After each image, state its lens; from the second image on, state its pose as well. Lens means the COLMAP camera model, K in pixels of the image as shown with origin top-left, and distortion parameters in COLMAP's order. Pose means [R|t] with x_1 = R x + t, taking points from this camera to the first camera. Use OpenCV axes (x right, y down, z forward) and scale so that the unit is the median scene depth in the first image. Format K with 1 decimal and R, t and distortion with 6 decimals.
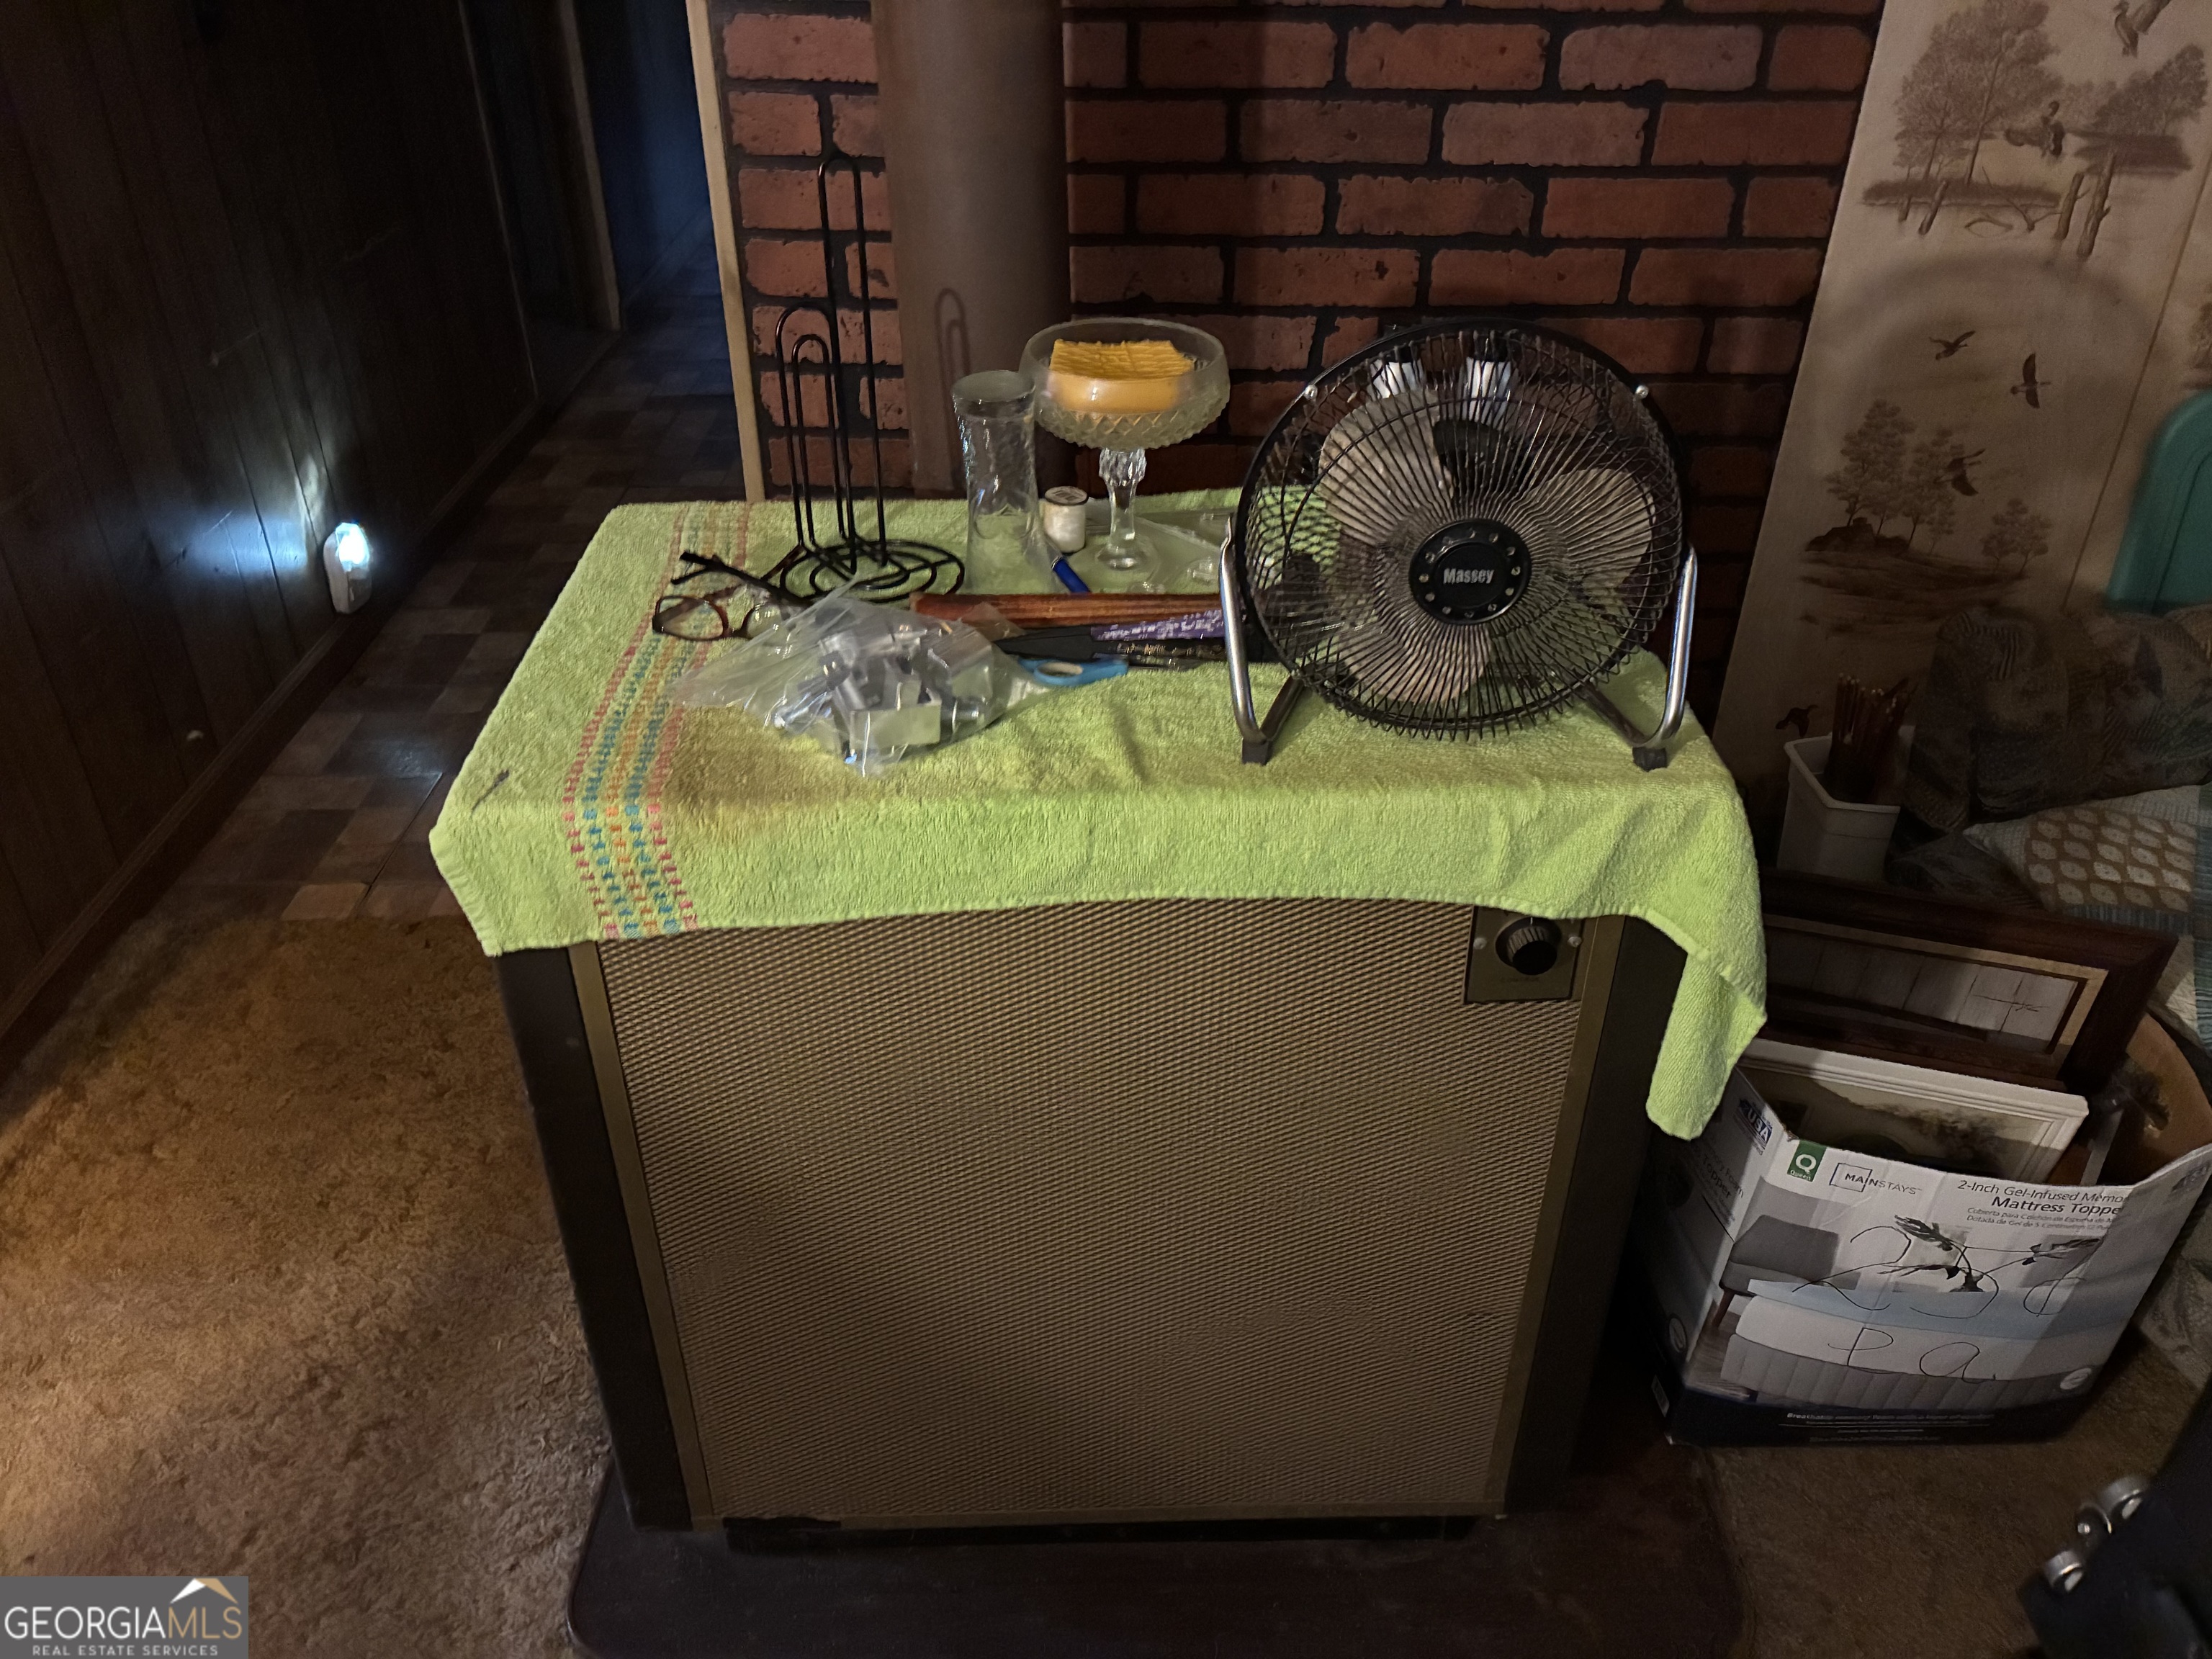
lens RADIAL K [[1679.3, 0, 1106.0], [0, 1679.3, 829.5], [0, 0, 1]] dist [0.069911, -0.108339]
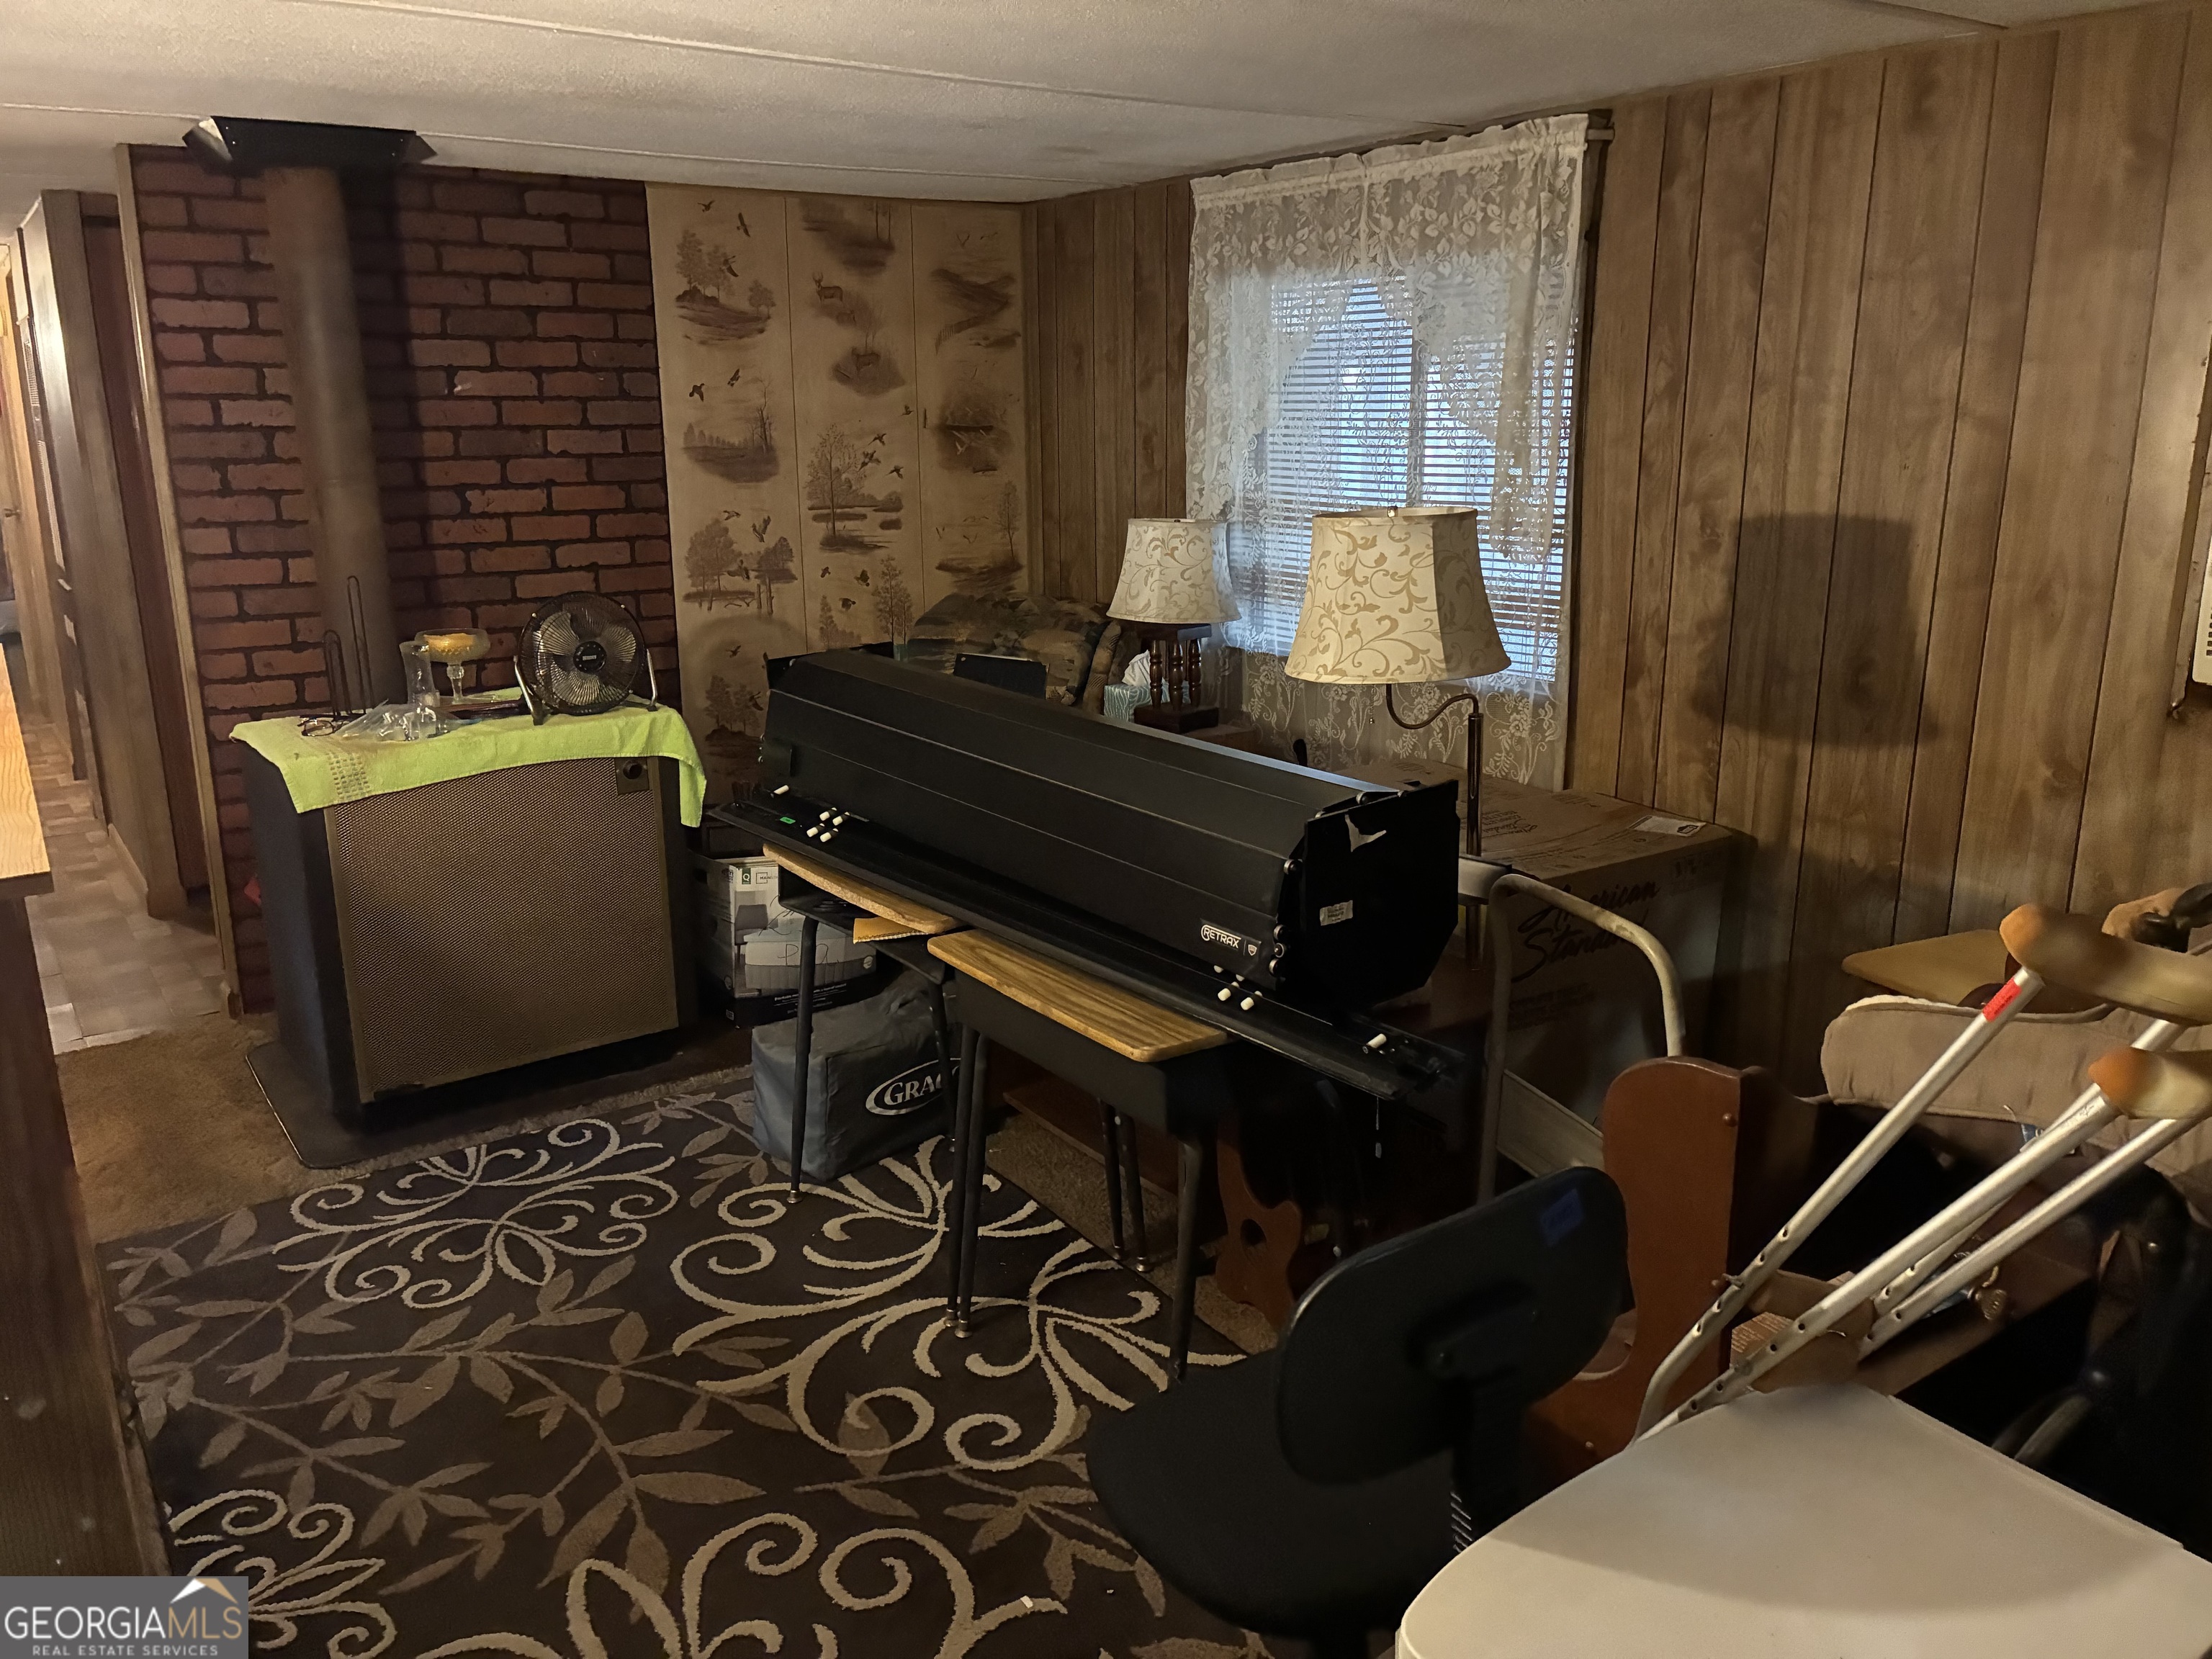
lens RADIAL K [[1679.3, 0, 1106.0], [0, 1679.3, 829.5], [0, 0, 1]] dist [0.069911, -0.108339]
pose [[0.817003, -0.153702, 0.555772, -0.545976], [0.323558, 0.919987, -0.221213, 0.772764], [-0.477302, 0.360556, 0.801363, -1.323919]]
